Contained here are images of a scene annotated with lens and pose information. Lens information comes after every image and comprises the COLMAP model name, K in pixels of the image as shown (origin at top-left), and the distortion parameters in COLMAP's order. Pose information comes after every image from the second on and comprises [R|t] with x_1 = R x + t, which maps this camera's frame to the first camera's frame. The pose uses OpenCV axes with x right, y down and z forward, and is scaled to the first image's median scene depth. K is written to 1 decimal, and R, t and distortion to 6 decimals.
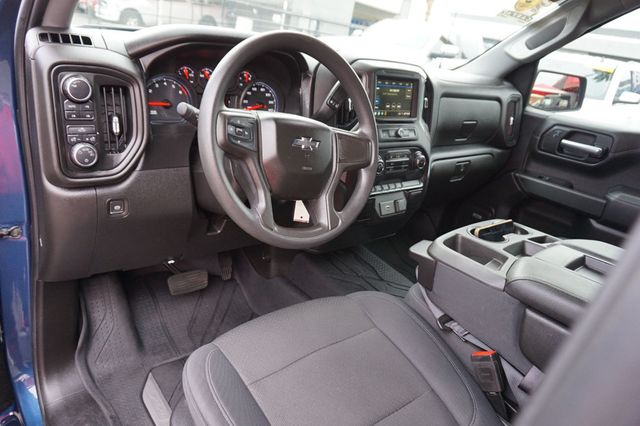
lens RADIAL K [[434.1, 0, 318.9], [0, 434.1, 214.6], [0, 0, 1]] dist [-0.044077, 0.041283]
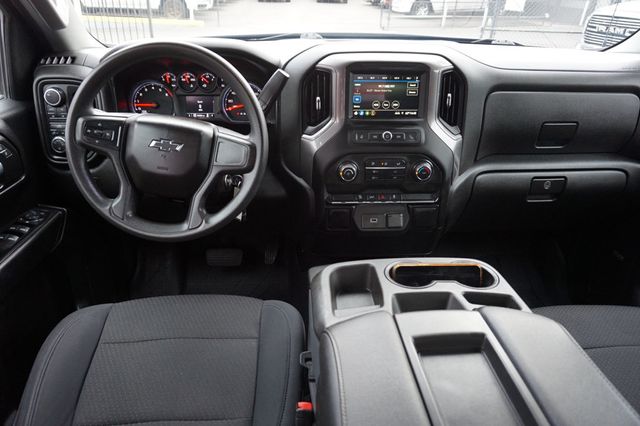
lens RADIAL K [[434.1, 0, 318.9], [0, 434.1, 214.6], [0, 0, 1]] dist [-0.044077, 0.041283]
pose [[0.805355, 0.150198, -0.573449, 0.542655], [-0.132291, 0.988510, 0.073121, -0.074008], [0.577843, 0.016974, 0.815971, 0.209668]]
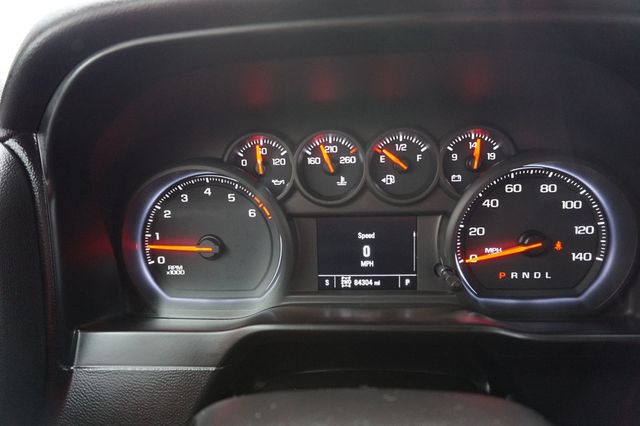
lens RADIAL K [[434.1, 0, 318.9], [0, 434.1, 214.6], [0, 0, 1]] dist [-0.044077, 0.041283]
pose [[0.712286, 0.019361, -0.701622, -0.032264], [-0.131522, 0.985595, -0.106323, -0.185708], [0.689456, 0.168011, 0.704572, 0.584983]]
